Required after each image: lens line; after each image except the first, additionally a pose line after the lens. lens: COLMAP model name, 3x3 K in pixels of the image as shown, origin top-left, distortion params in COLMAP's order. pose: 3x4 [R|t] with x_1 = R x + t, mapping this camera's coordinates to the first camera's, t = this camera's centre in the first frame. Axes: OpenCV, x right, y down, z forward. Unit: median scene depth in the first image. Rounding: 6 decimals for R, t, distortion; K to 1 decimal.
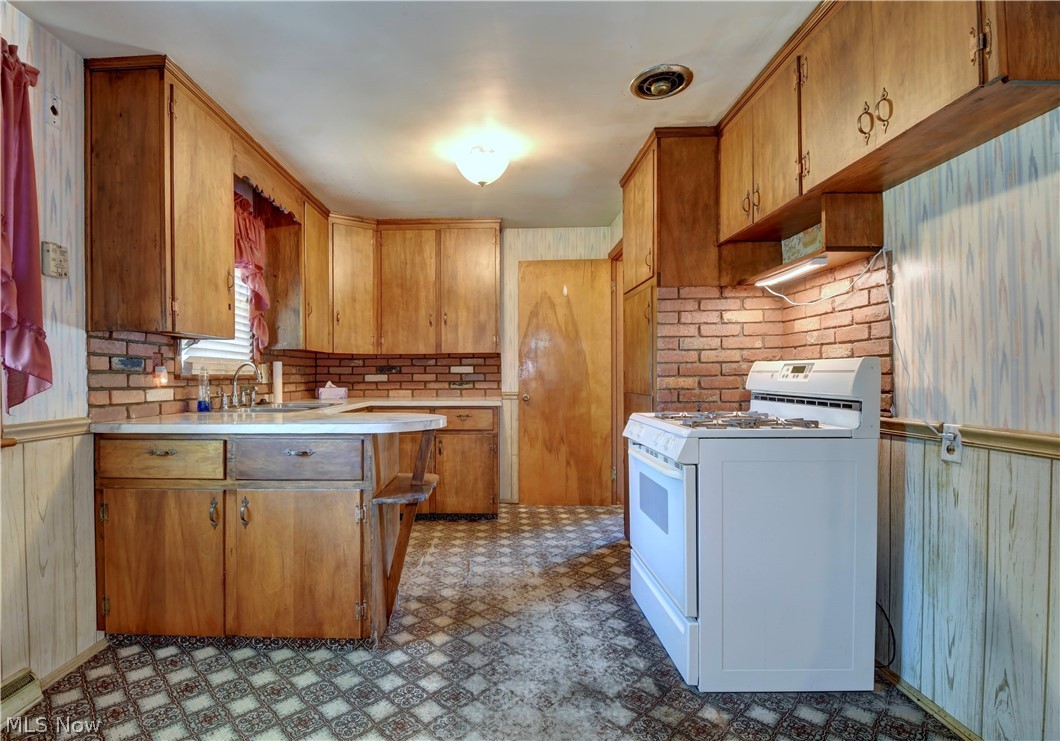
lens RADIAL K [[508.4, 0, 487.7], [0, 508.4, 380.5], [0, 0, 1]] dist [0.001206, -0.009181]
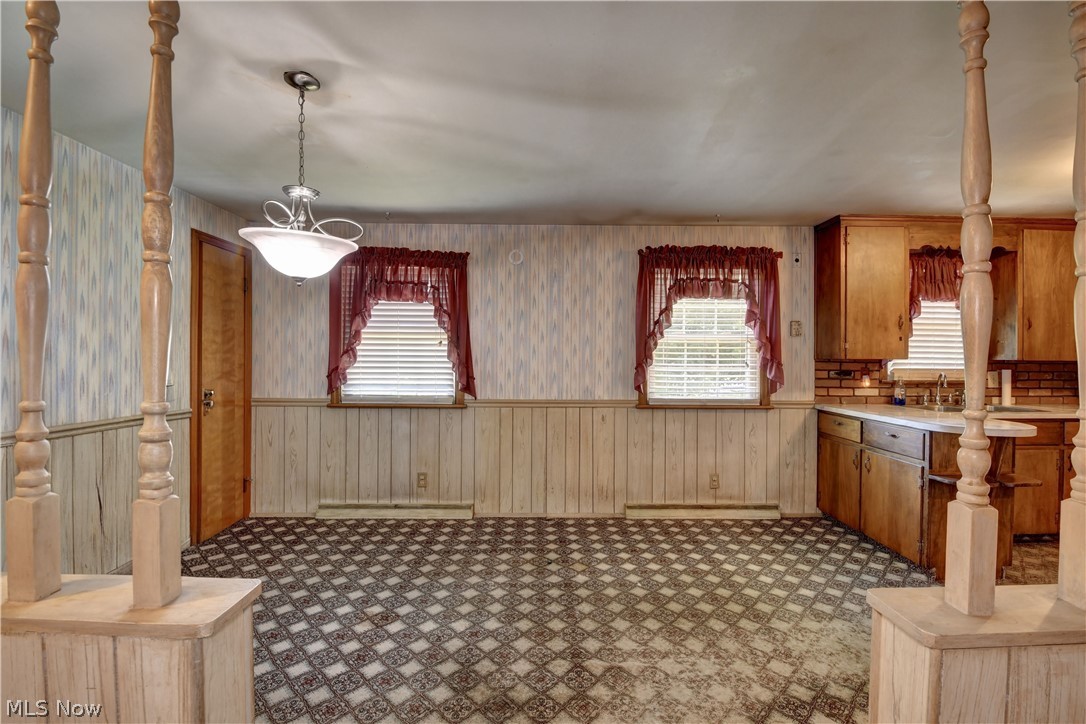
lens RADIAL K [[473.5, 0, 542.2], [0, 473.5, 356.8], [0, 0, 1]] dist [0.001974, -0.013919]
pose [[0.037139, 0.005261, -0.999296, 0.938526], [-0.015123, 0.999875, 0.004702, -0.084768], [0.999196, 0.014938, 0.037214, -0.153071]]
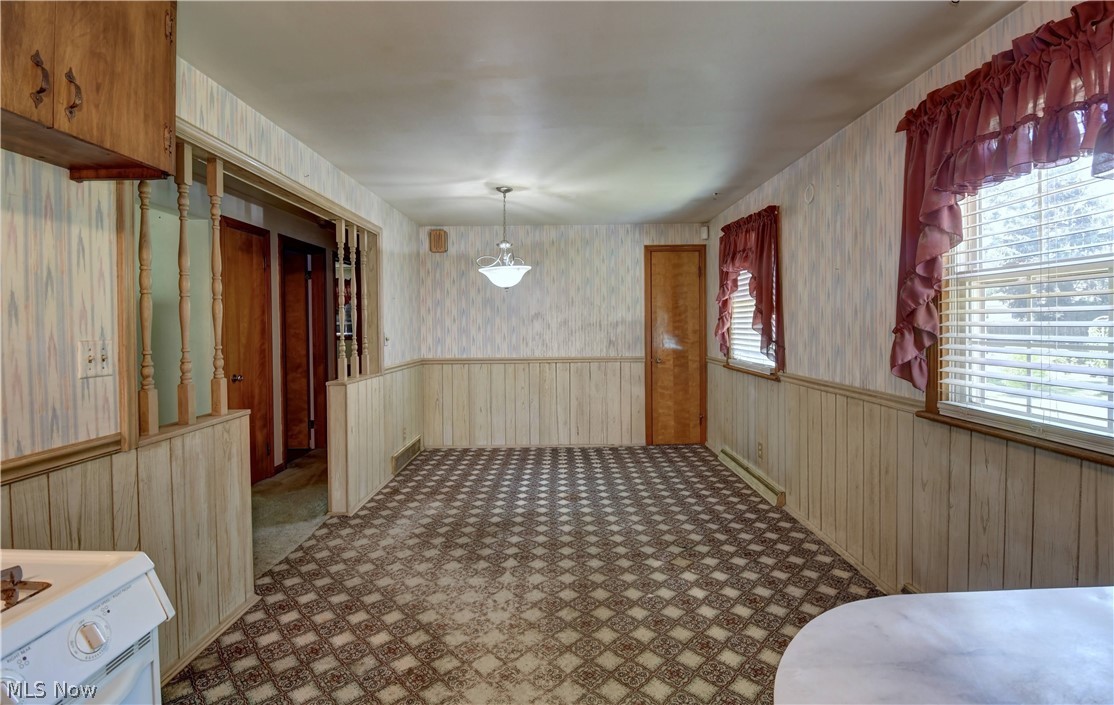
lens RADIAL K [[485.6, 0, 560.4], [0, 485.6, 326.2], [0, 0, 1]] dist [-0.000667, -0.002574]
pose [[-0.999378, 0.015006, -0.031905, 0.003643], [0.014636, 0.999823, 0.011817, -0.091963], [0.032076, 0.011343, -0.999421, 1.114519]]
